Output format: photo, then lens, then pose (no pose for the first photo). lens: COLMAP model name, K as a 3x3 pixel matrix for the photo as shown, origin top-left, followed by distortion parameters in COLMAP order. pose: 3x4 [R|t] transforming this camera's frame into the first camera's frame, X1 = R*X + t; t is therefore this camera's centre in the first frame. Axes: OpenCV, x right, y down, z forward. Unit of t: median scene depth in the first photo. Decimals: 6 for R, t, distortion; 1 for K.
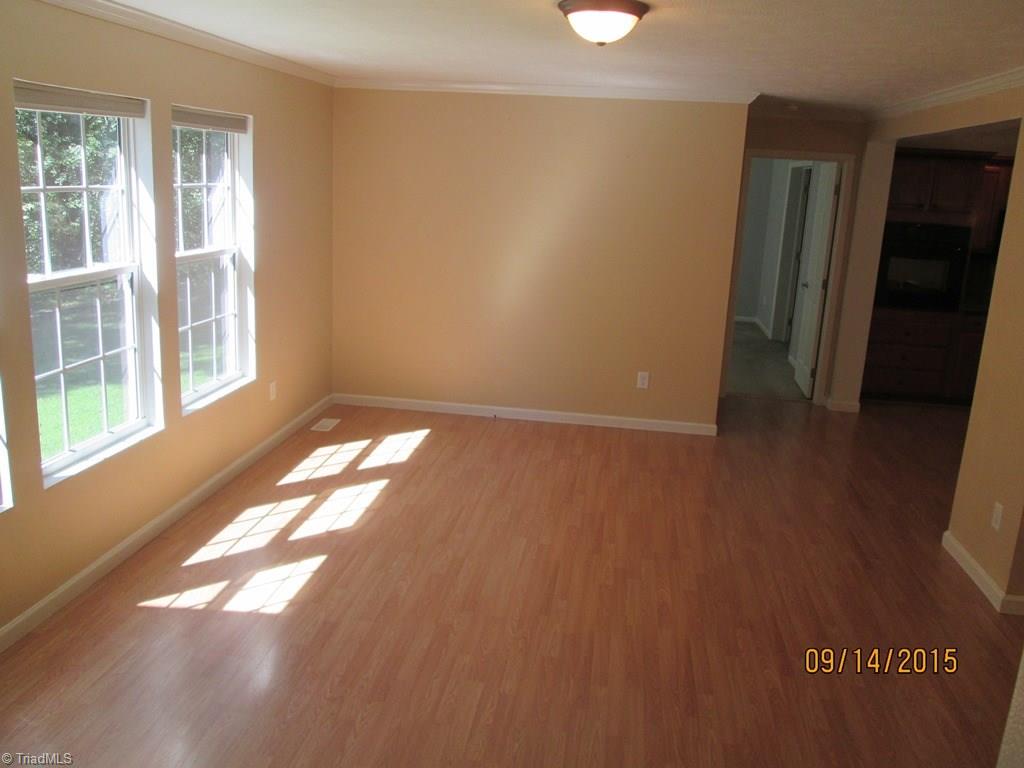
lens RADIAL K [[828.4, 0, 517.5], [0, 828.4, 353.4], [0, 0, 1]] dist [-0.053121, 0.005305]
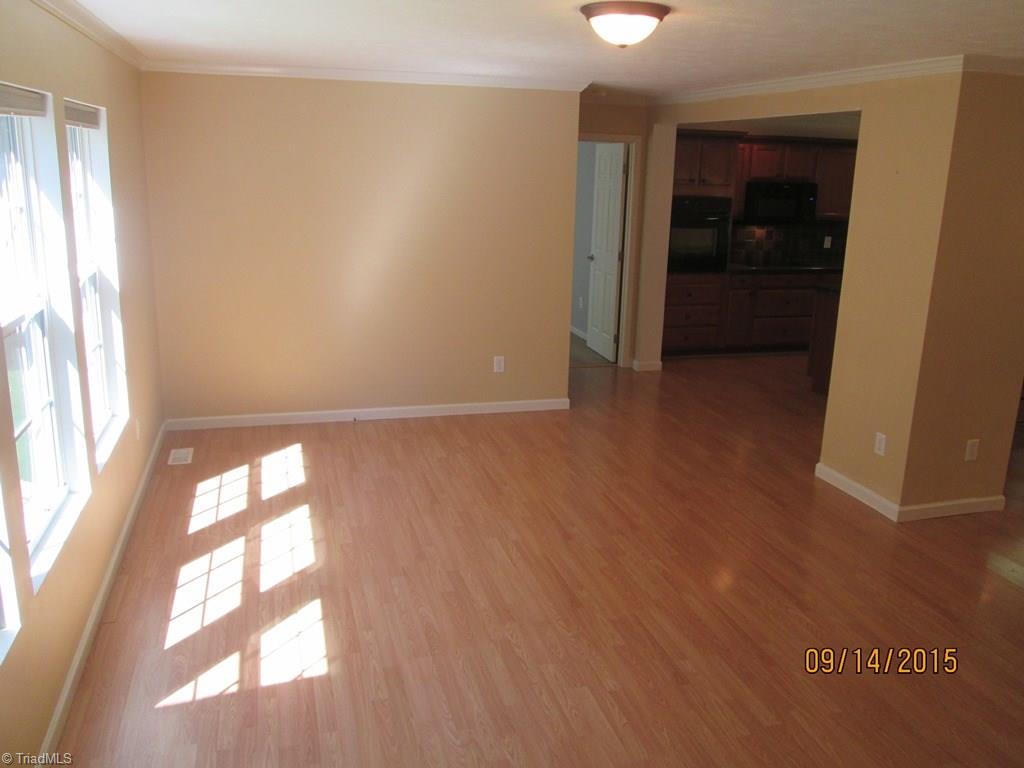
lens RADIAL K [[828.4, 0, 517.5], [0, 828.4, 353.4], [0, 0, 1]] dist [-0.053121, 0.005305]
pose [[0.918529, -0.111947, 0.379173, -0.264004], [0.100381, 0.993681, 0.050207, -0.036732], [-0.382398, -0.008055, 0.923963, 0.061695]]
